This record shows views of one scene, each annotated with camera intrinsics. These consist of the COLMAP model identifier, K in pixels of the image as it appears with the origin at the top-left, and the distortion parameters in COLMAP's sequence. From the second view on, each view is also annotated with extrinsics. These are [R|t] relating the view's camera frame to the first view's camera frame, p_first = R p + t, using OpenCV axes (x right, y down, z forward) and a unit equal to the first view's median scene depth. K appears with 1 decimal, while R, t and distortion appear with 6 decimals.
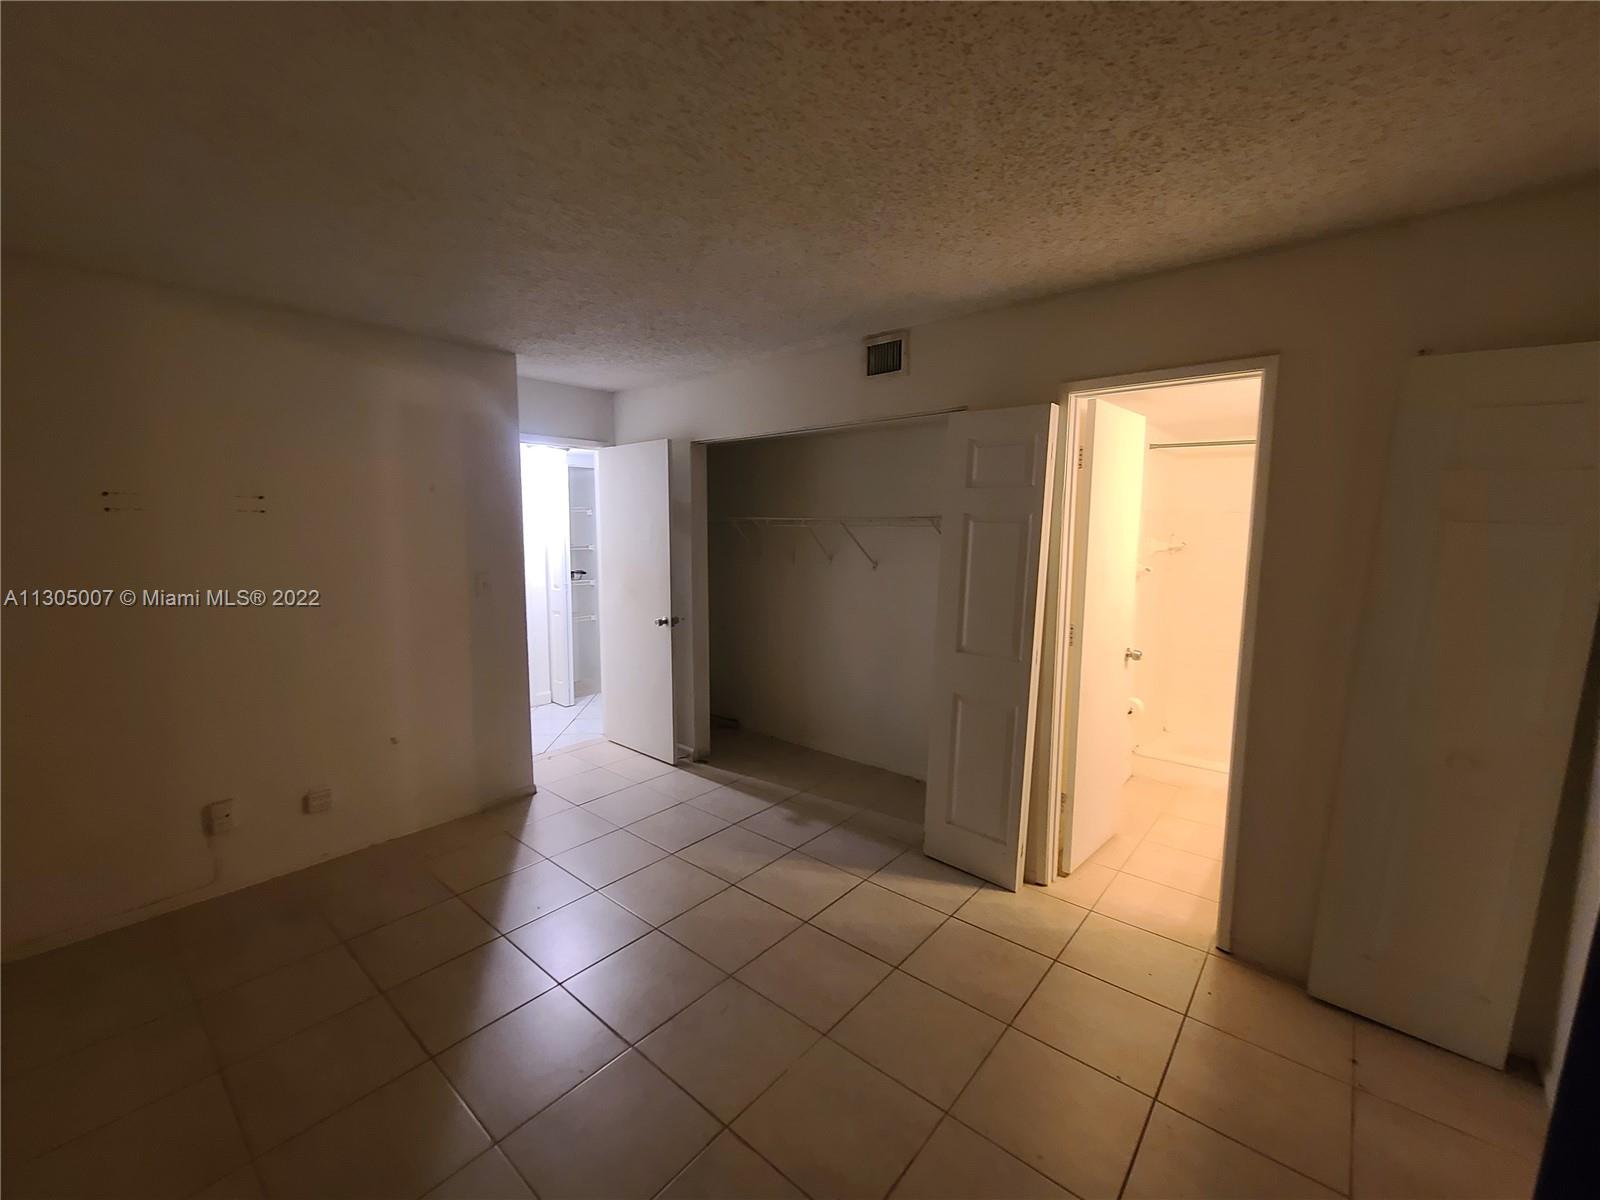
lens RADIAL K [[656.4, 0, 793.3], [0, 656.4, 600.6], [0, 0, 1]] dist [0.000057, 0.000284]
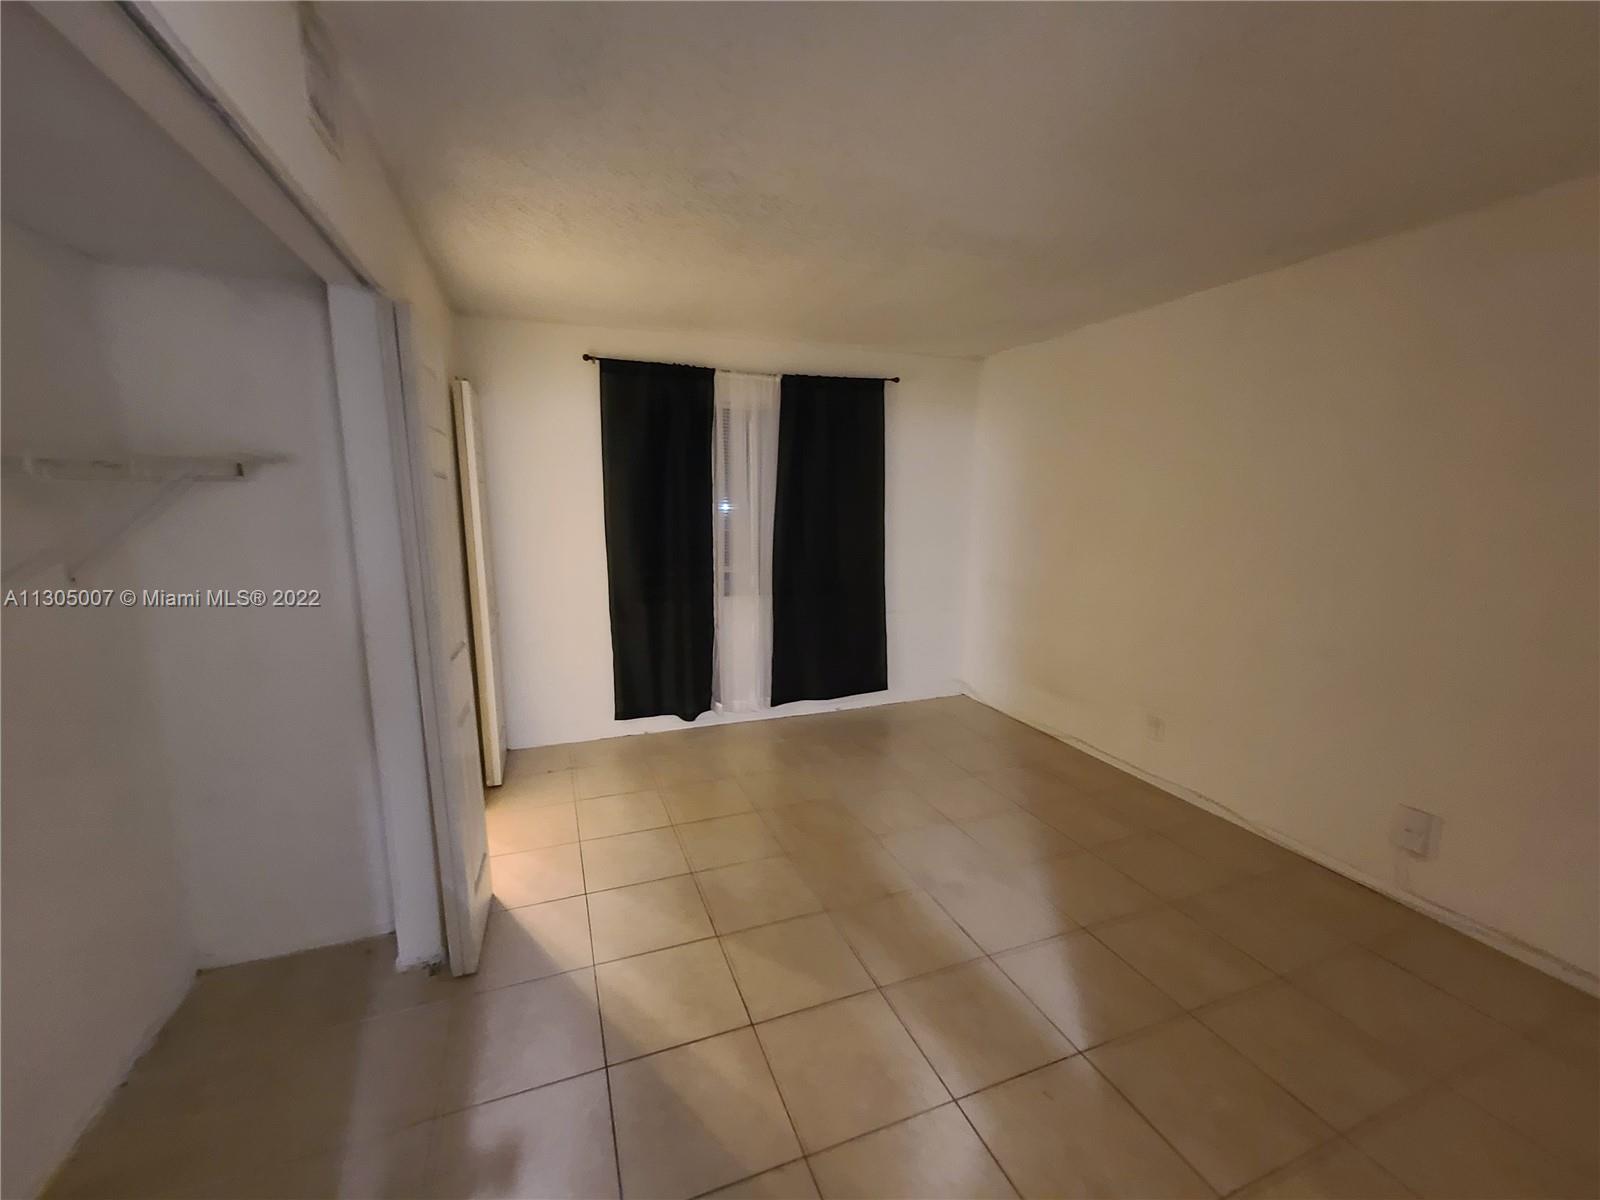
lens RADIAL K [[656.4, 0, 793.3], [0, 656.4, 600.6], [0, 0, 1]] dist [0.000057, 0.000284]
pose [[-0.875090, -0.087515, 0.475982, -0.379922], [0.048466, 0.962723, 0.266113, -0.148718], [-0.481527, 0.255942, -0.838228, 1.319800]]
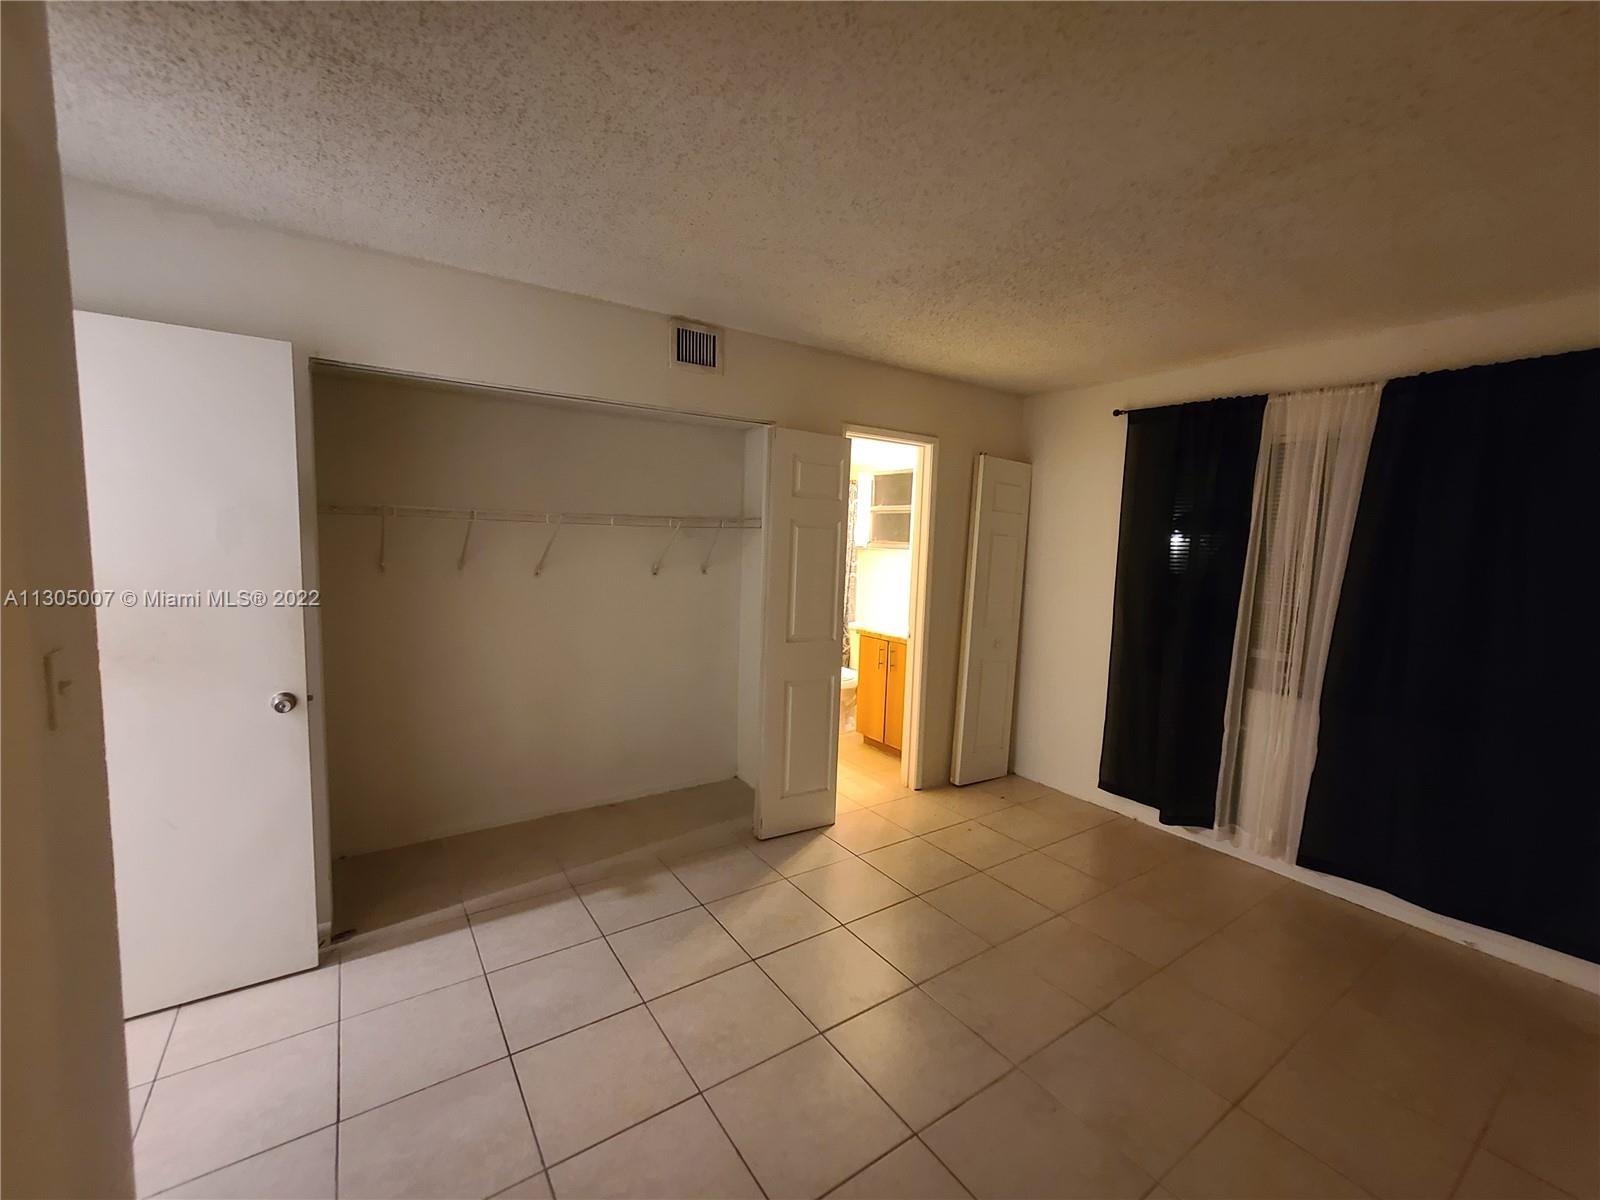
lens RADIAL K [[656.4, 0, 793.3], [0, 656.4, 600.6], [0, 0, 1]] dist [0.000057, 0.000284]
pose [[0.266380, -0.092005, 0.959467, -0.769490], [0.078937, 0.994172, 0.073417, -0.070544], [-0.960630, 0.056181, 0.272090, 0.645673]]
